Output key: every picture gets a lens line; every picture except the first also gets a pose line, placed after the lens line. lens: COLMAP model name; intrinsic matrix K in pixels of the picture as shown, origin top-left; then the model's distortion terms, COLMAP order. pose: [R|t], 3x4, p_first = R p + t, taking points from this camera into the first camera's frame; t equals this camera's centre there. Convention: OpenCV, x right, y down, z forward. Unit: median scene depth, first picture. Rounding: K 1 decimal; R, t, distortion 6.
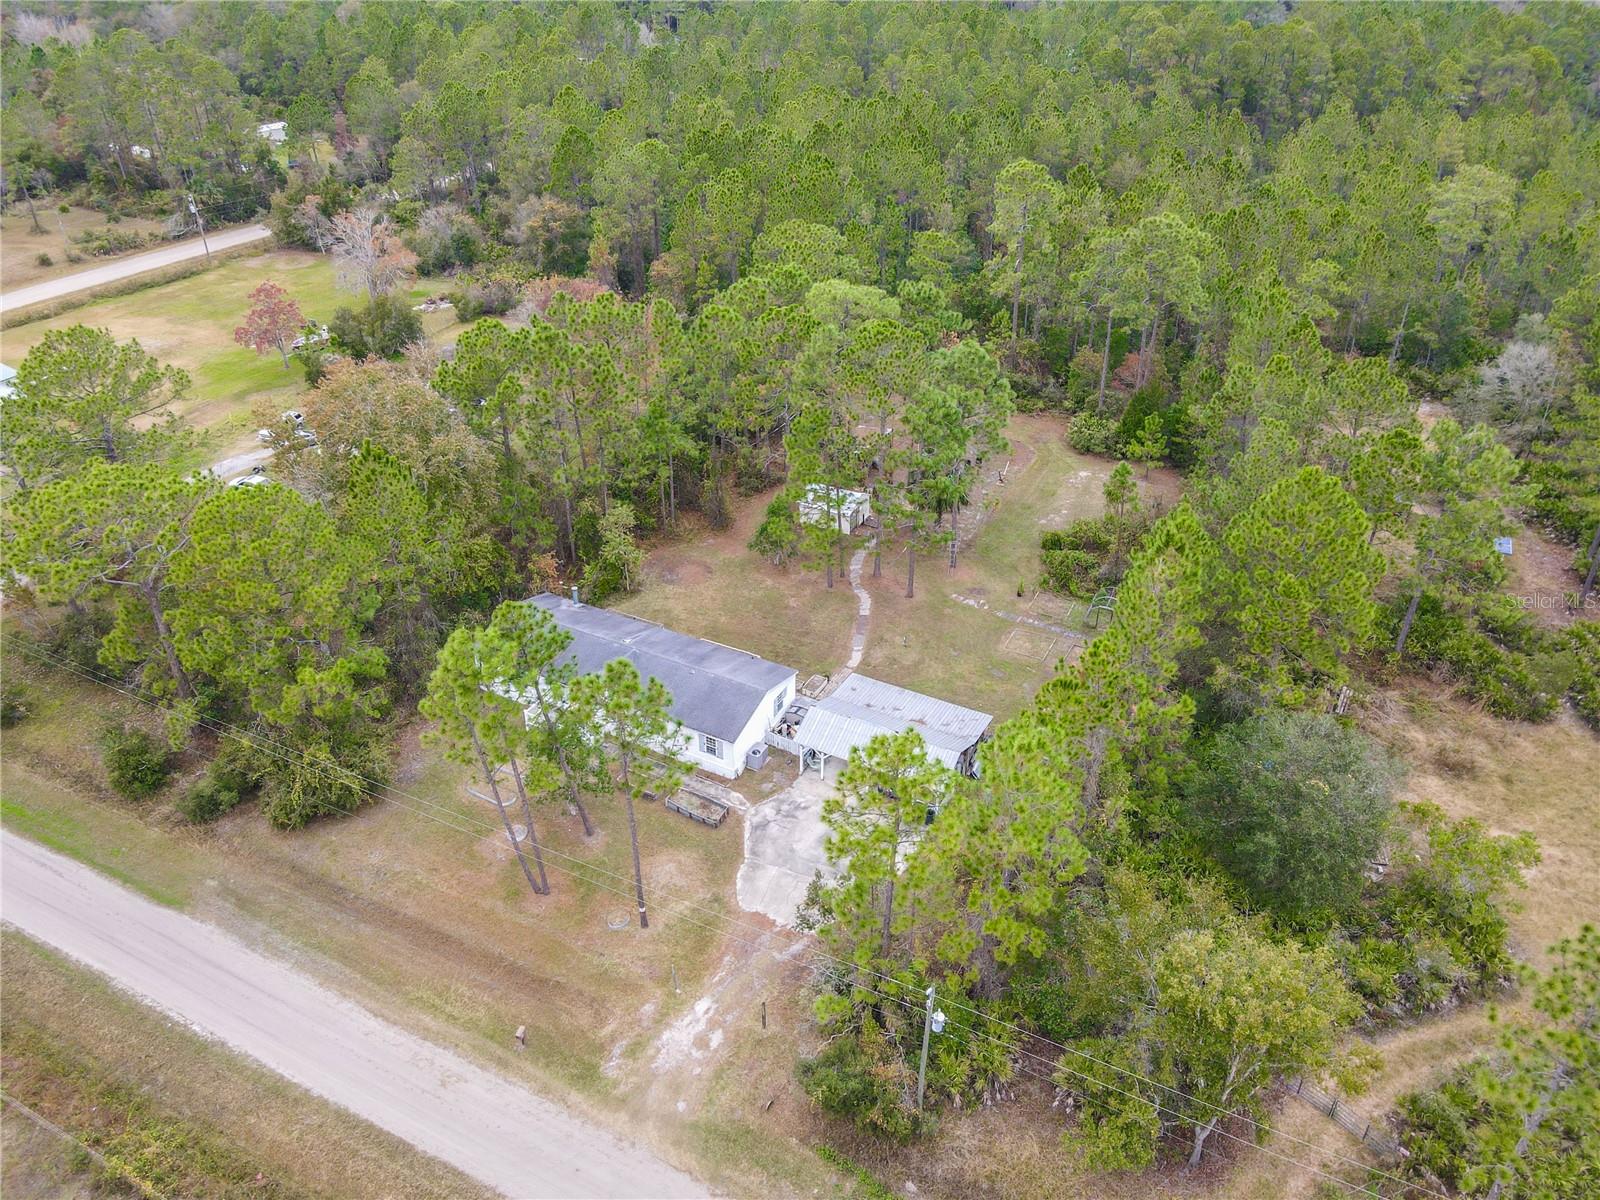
lens RADIAL K [[1187.0, 0, 798.8], [0, 1187.0, 575.9], [0, 0, 1]] dist [-0.005061, 0.039749]
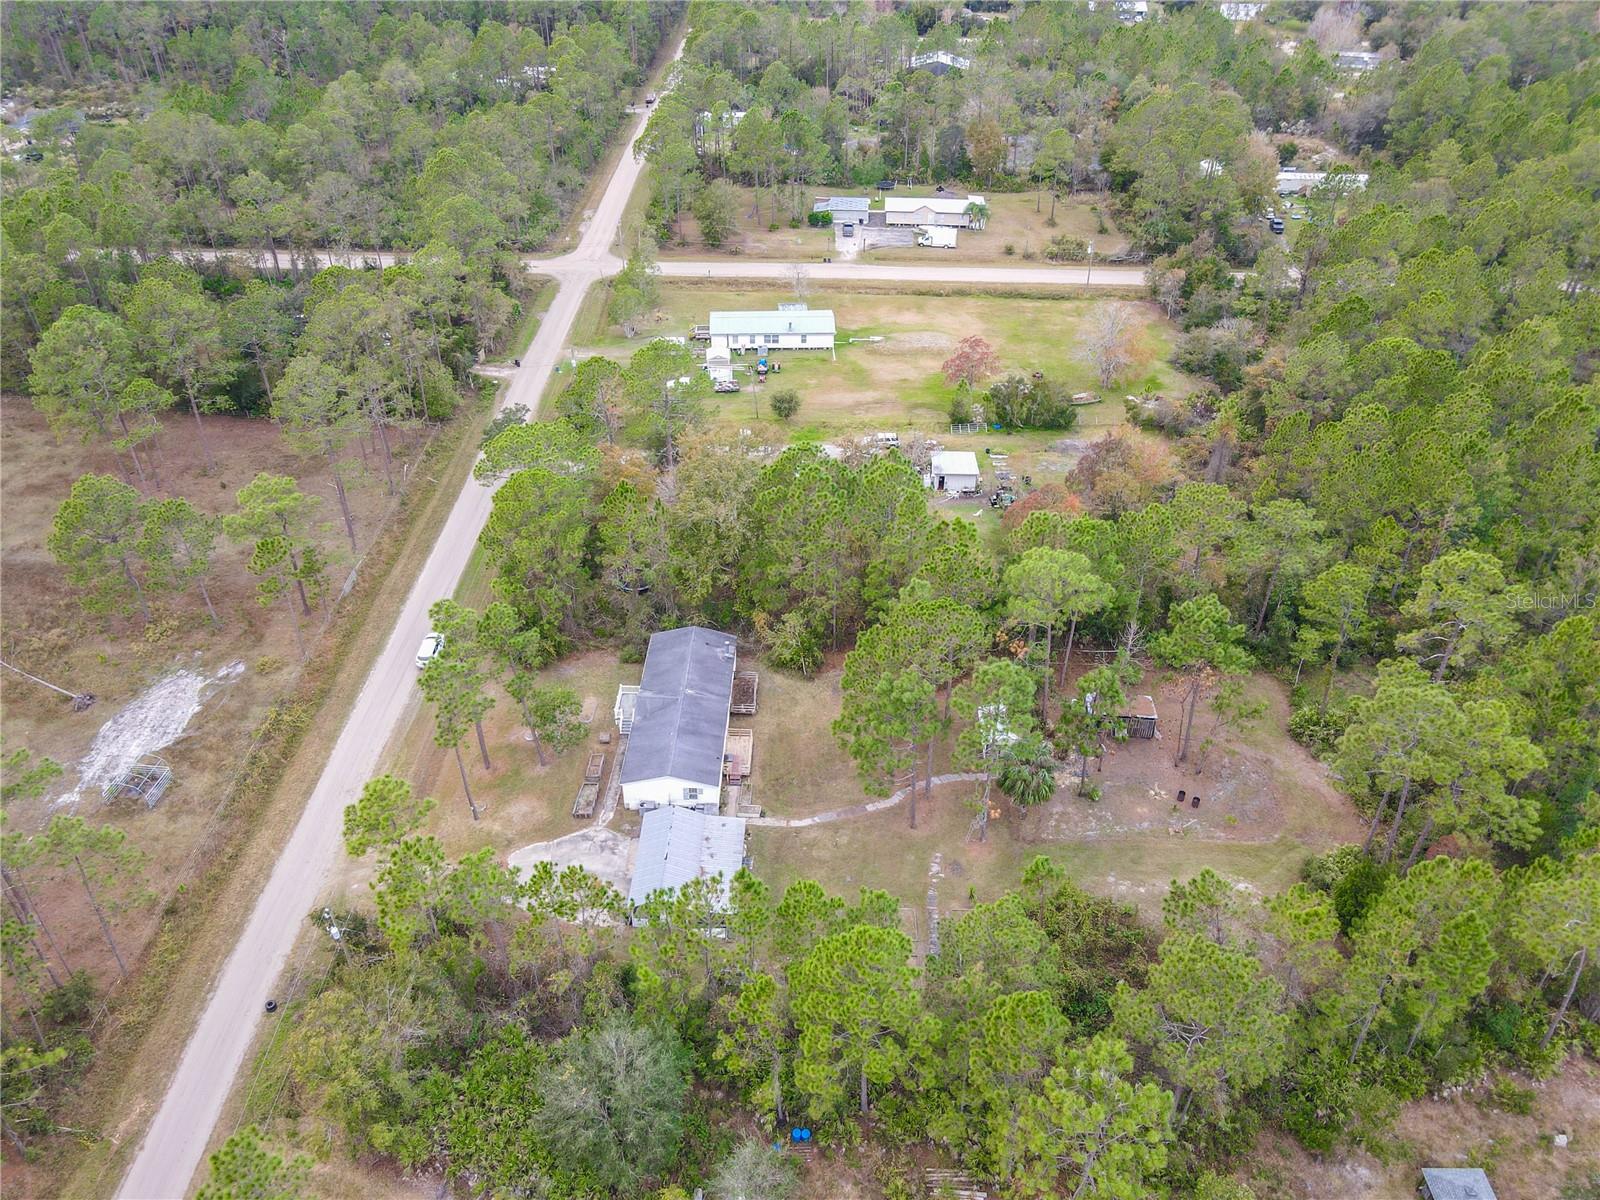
lens RADIAL K [[1187.0, 0, 798.8], [0, 1187.0, 575.9], [0, 0, 1]] dist [-0.005061, 0.039749]
pose [[0.436348, 0.516804, -0.736556, 0.946669], [-0.468339, 0.829417, 0.304508, -0.591689], [0.768283, 0.212086, 0.603954, 0.261108]]
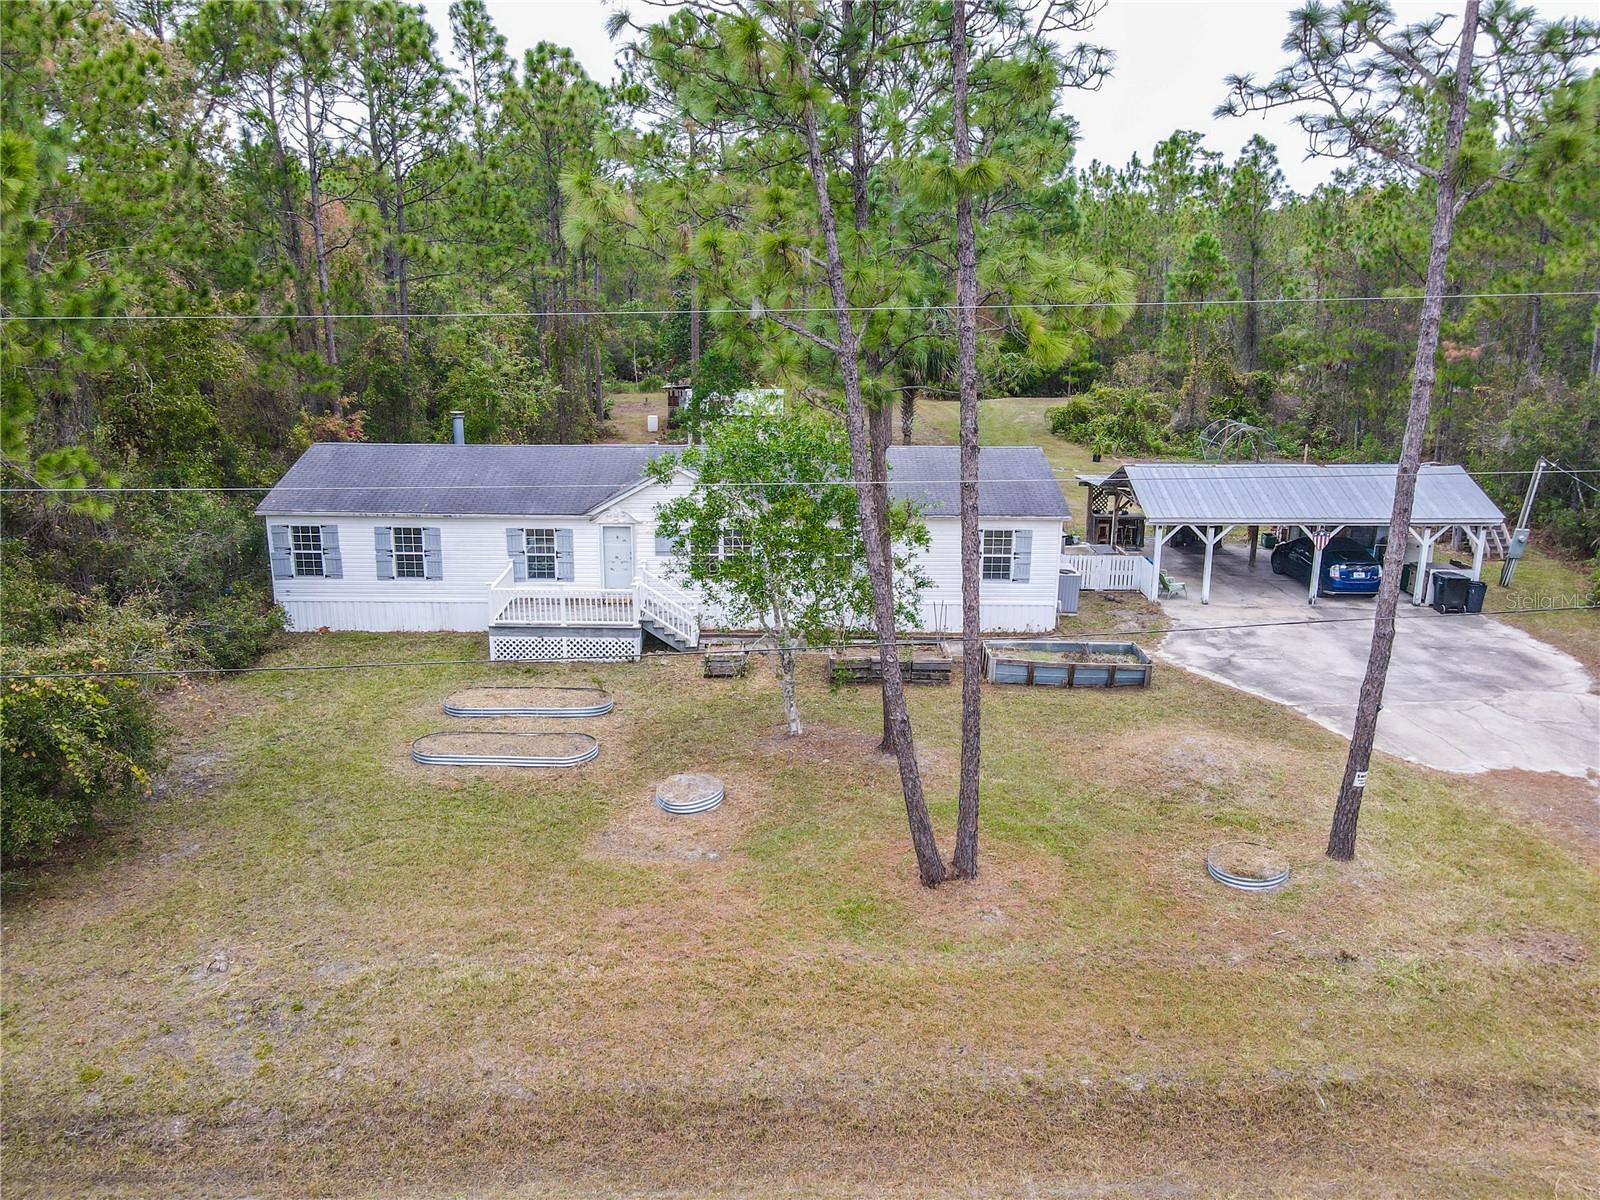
lens RADIAL K [[1185.2, 0, 798.9], [0, 1185.2, 575.9], [0, 0, 1]] dist [0.013631, 0.005776]
pose [[0.879591, -0.119003, 0.460606, -0.335503], [0.244029, 0.943989, -0.222116, 0.230928], [-0.408375, 0.307773, 0.859364, 0.685150]]
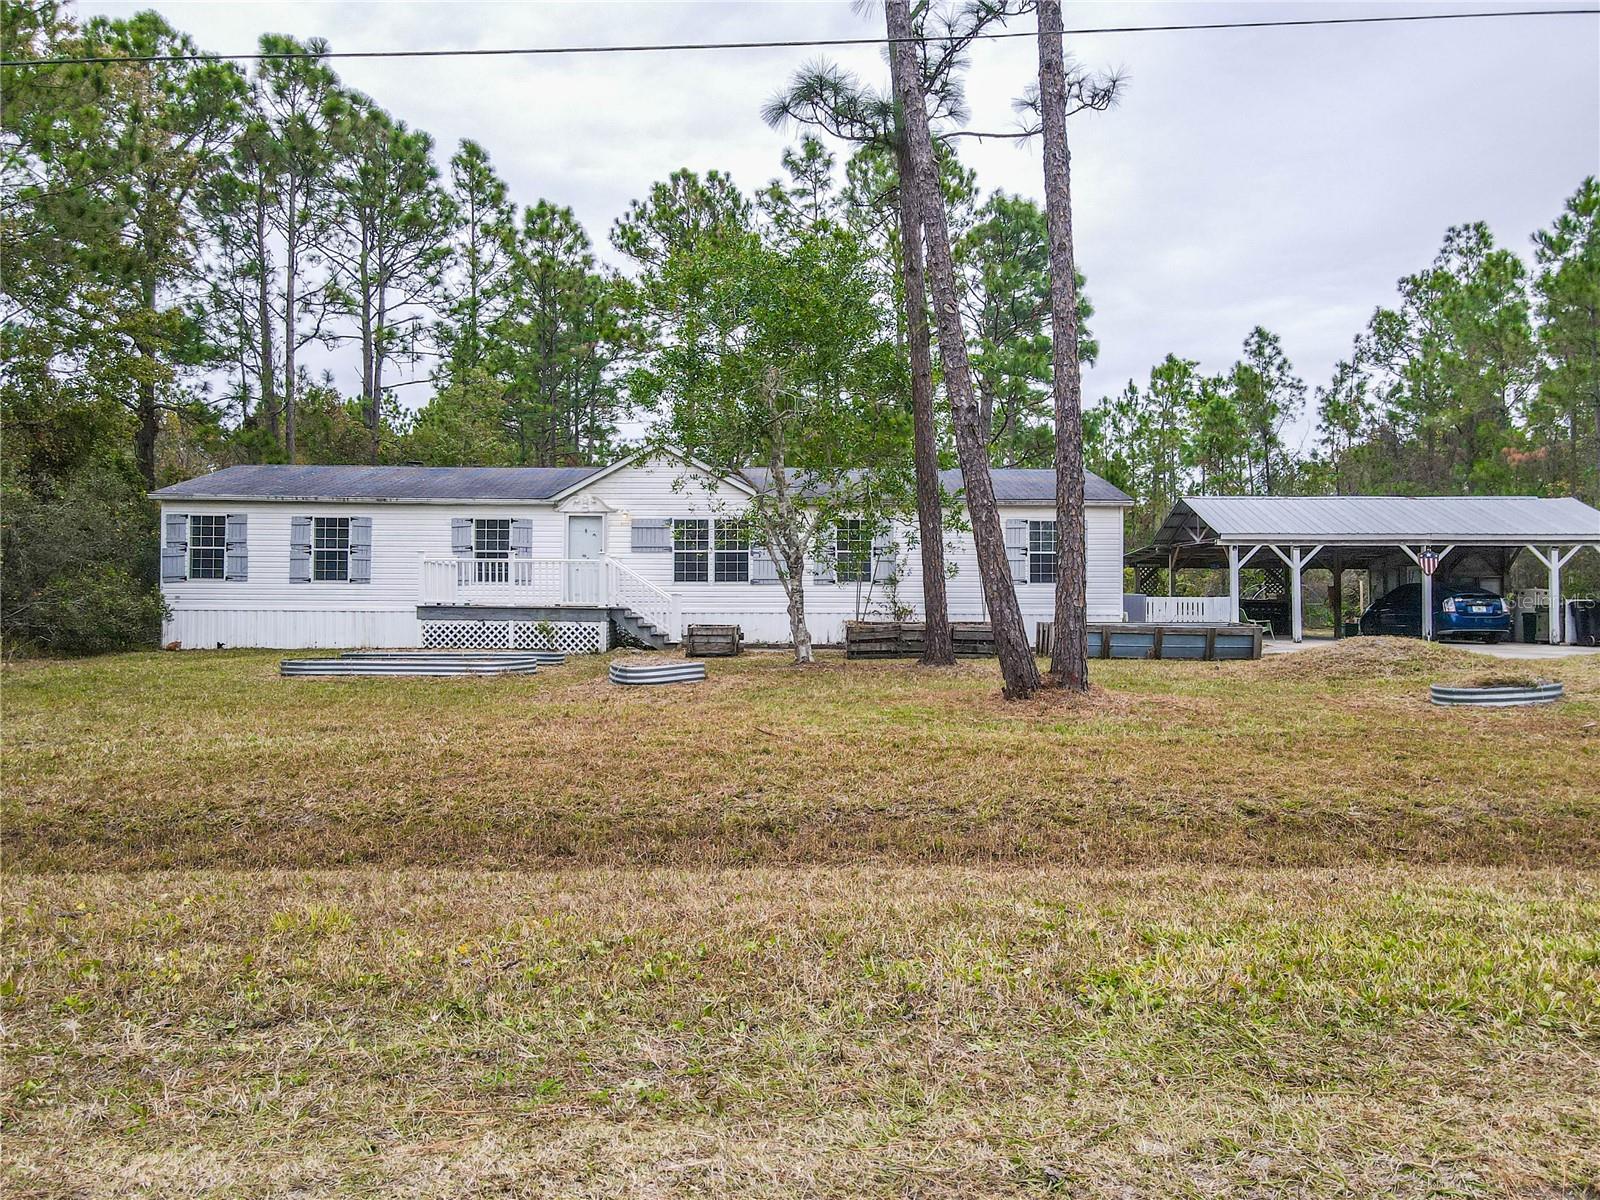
lens RADIAL K [[1187.0, 0, 798.8], [0, 1187.0, 575.9], [0, 0, 1]] dist [-0.005061, 0.039749]
pose [[0.878769, 0.008212, 0.477177, -0.307295], [0.247821, 0.846631, -0.470957, 0.299761], [-0.407861, 0.532117, 0.741958, 0.793722]]
